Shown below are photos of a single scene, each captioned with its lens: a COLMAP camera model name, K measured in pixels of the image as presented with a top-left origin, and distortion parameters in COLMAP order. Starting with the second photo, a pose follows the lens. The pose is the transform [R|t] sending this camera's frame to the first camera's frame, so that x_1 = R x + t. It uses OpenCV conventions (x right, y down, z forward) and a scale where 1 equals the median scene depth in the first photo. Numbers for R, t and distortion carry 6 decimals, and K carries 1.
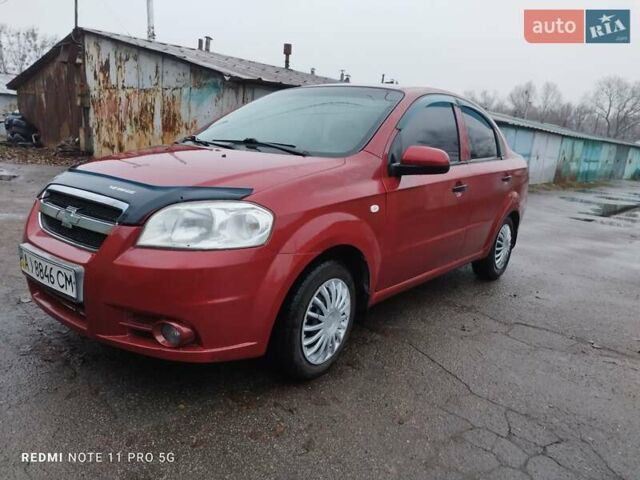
lens RADIAL K [[460.5, 0, 320.0], [0, 460.5, 240.0], [0, 0, 1]] dist [0.018316, -0.007375]
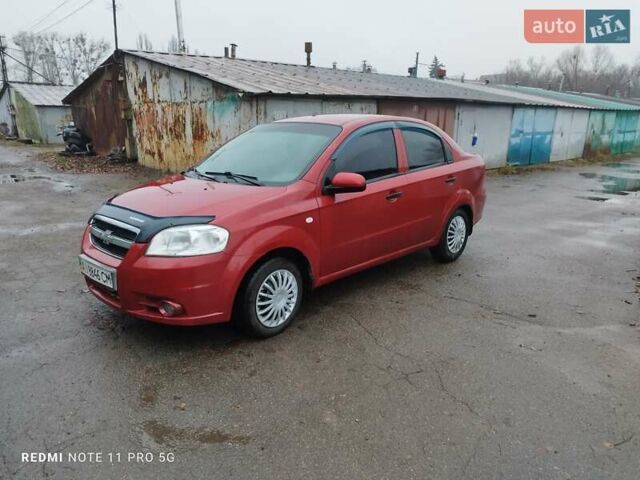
lens RADIAL K [[460.5, 0, 320.0], [0, 460.5, 240.0], [0, 0, 1]] dist [0.018316, -0.007375]
pose [[0.993952, -0.041916, -0.101501, 0.090995], [0.045644, 0.998355, 0.034690, -0.016644], [0.099880, -0.039113, 0.994230, -0.132892]]
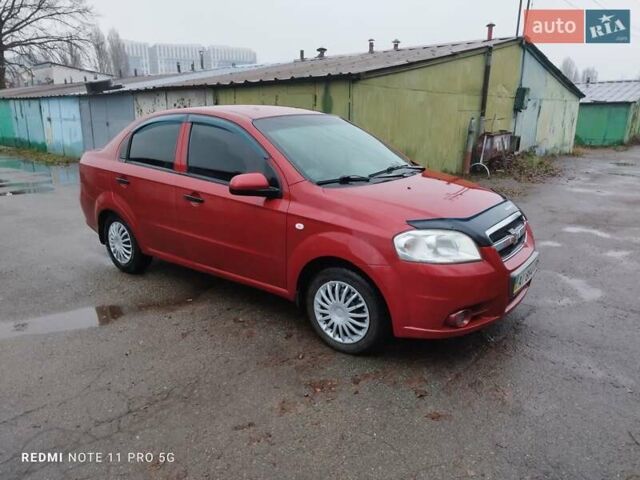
lens RADIAL K [[460.5, 0, 320.0], [0, 460.5, 240.0], [0, 0, 1]] dist [0.018316, -0.007375]
pose [[-0.018933, -0.339133, 0.940548, -0.522949], [0.215962, 0.917122, 0.335033, -0.182851], [-0.976218, 0.209466, 0.055876, 0.415184]]
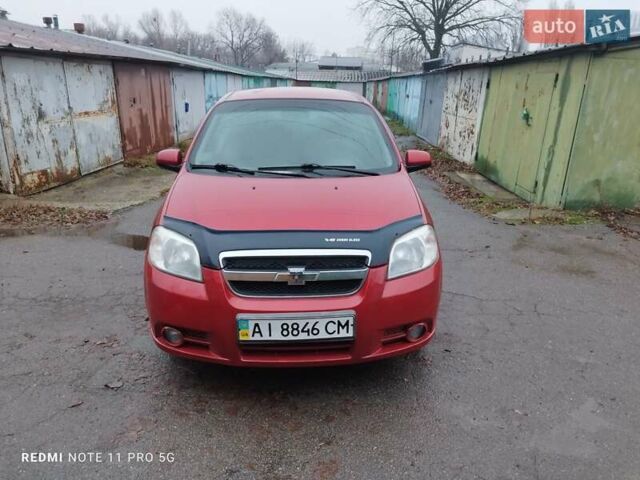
lens RADIAL K [[460.5, 0, 320.0], [0, 460.5, 240.0], [0, 0, 1]] dist [0.018316, -0.007375]
pose [[0.740315, -0.269313, 0.615958, -0.309840], [0.178761, 0.962125, 0.205815, -0.093631], [-0.648057, -0.042259, 0.760418, 0.034011]]
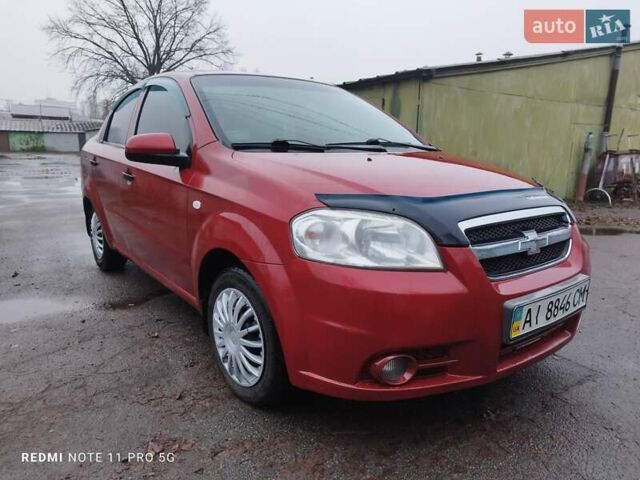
lens RADIAL K [[460.5, 0, 320.0], [0, 460.5, 240.0], [0, 0, 1]] dist [0.018316, -0.007375]
pose [[0.243887, -0.263817, 0.933231, -0.388790], [0.212758, 0.953401, 0.213917, -0.086715], [-0.946178, 0.146381, 0.288652, 0.304613]]
